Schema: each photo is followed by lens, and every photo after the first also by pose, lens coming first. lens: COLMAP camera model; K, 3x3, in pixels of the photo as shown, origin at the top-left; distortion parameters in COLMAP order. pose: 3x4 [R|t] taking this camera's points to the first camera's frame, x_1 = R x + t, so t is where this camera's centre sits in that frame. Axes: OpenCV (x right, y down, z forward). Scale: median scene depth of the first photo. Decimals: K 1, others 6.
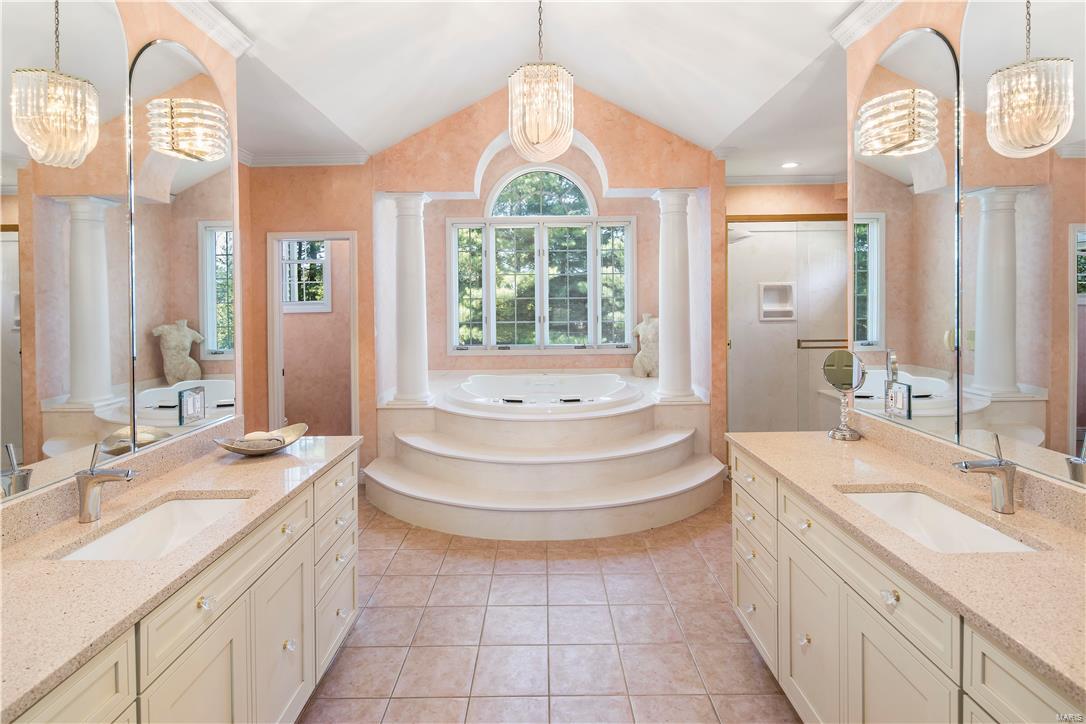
lens RADIAL K [[531.0, 0, 548.7], [0, 531.0, 283.2], [0, 0, 1]] dist [0.002097, -0.000515]
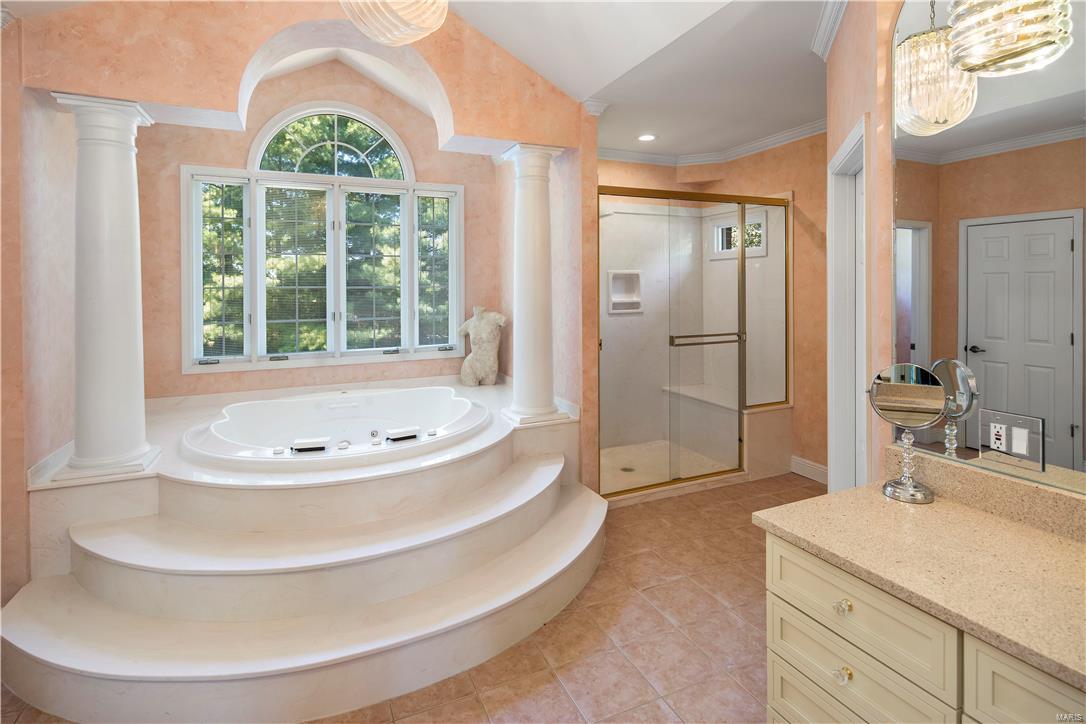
lens RADIAL K [[531.0, 0, 548.7], [0, 531.0, 283.2], [0, 0, 1]] dist [0.002097, -0.000515]
pose [[0.911095, 0.007106, 0.412136, -0.060927], [-0.014062, 0.999805, 0.013848, 0.010562], [-0.411957, -0.018412, 0.911017, 0.268234]]
